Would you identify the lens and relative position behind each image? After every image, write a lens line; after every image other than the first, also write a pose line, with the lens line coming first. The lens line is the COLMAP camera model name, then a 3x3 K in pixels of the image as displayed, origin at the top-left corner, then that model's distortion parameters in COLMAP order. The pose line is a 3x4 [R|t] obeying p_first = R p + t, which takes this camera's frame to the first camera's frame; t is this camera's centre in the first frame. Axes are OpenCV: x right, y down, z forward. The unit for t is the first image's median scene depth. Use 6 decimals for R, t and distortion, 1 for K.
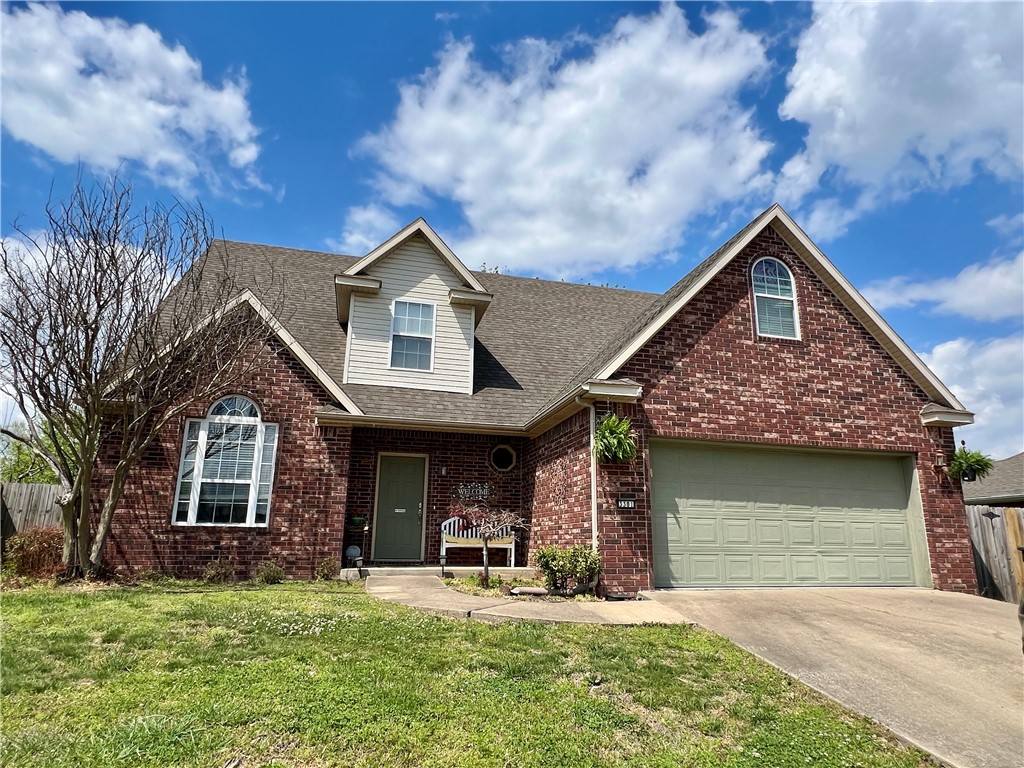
lens RADIAL K [[605.9, 0, 517.4], [0, 605.9, 398.2], [0, 0, 1]] dist [0.002053, -0.000474]
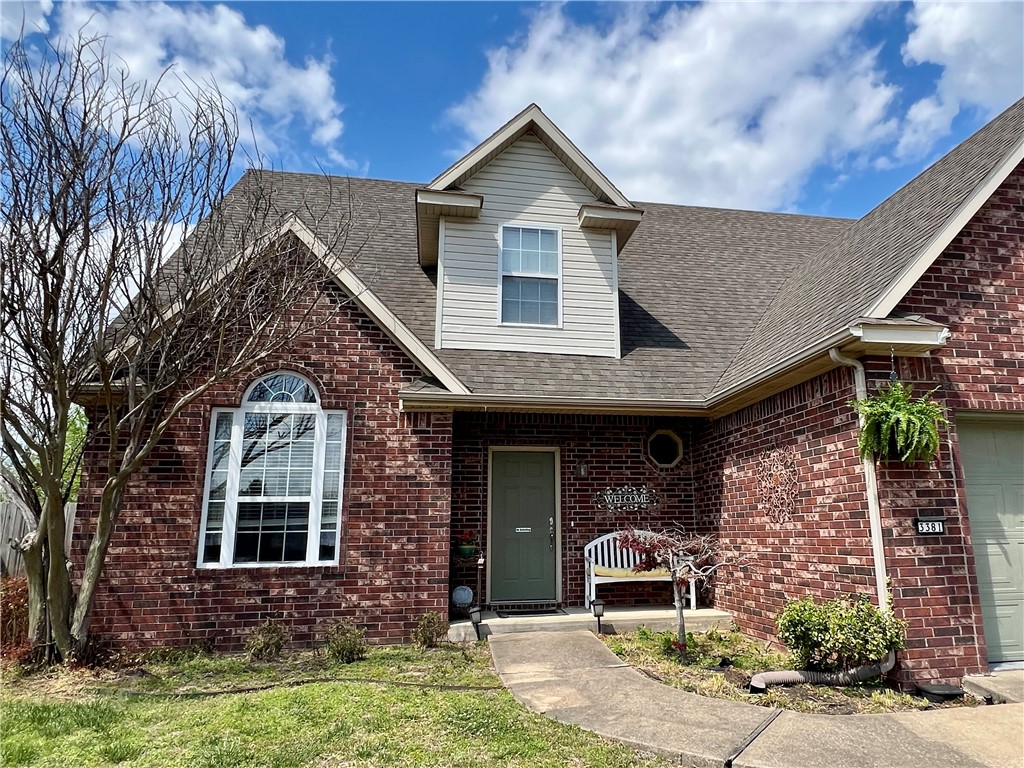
lens RADIAL K [[685.9, 0, 566.5], [0, 685.9, 388.4], [0, 0, 1]] dist [0.002522, -0.000369]
pose [[0.997777, -0.037053, -0.055394, -0.107687], [0.038483, 0.998947, 0.024966, 0.007410], [0.054411, -0.027043, 0.998152, 0.255424]]
